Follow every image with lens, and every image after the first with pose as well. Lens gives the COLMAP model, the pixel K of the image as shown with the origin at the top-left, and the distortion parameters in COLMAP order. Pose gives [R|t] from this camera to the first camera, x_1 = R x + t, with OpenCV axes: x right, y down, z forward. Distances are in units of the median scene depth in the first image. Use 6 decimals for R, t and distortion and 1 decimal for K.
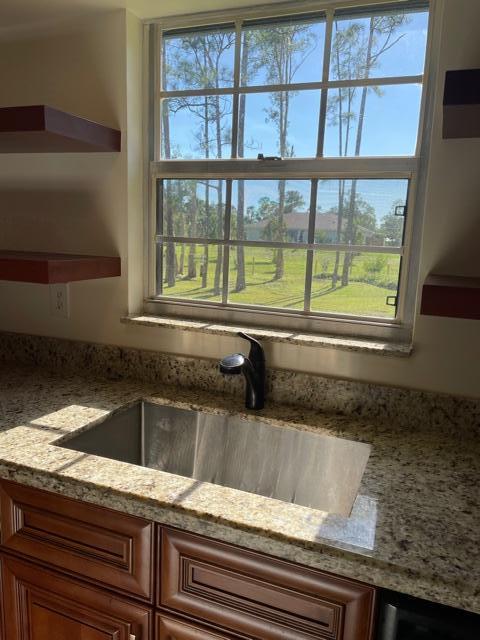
lens RADIAL K [[483.3, 0, 240.0], [0, 483.3, 320.0], [0, 0, 1]] dist [-0.004177, -0.004432]
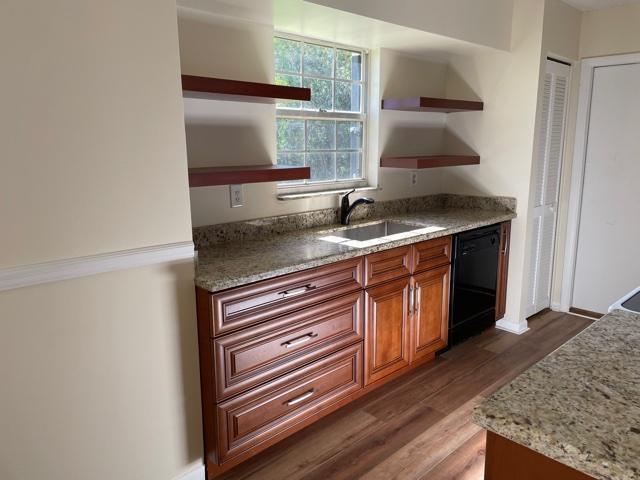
lens RADIAL K [[483.3, 0, 320.0], [0, 483.3, 240.0], [0, 0, 1]] dist [-0.004177, -0.004432]
pose [[0.421629, -0.224671, 0.878494, -1.832663], [0.168829, 0.971329, 0.167384, -0.132287], [-0.890913, 0.077741, 0.447471, 0.093820]]
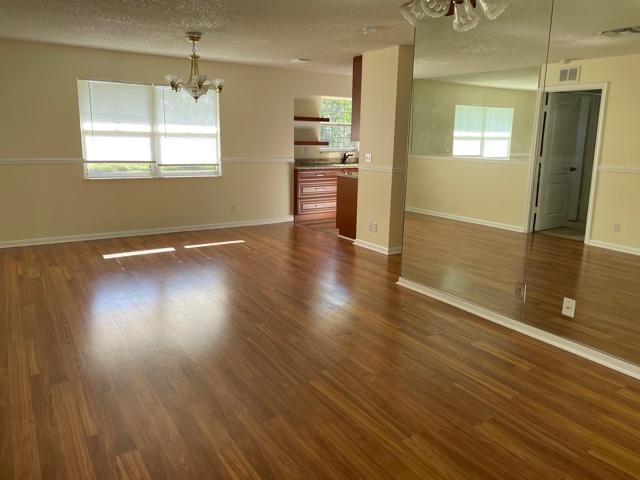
lens RADIAL K [[483.3, 0, 320.0], [0, 483.3, 240.0], [0, 0, 1]] dist [-0.004177, -0.004432]
pose [[0.585808, -0.193632, 0.786978, -5.032471], [0.136900, 0.980728, 0.139398, 0.222727], [-0.798803, 0.026077, 0.601027, -2.417896]]
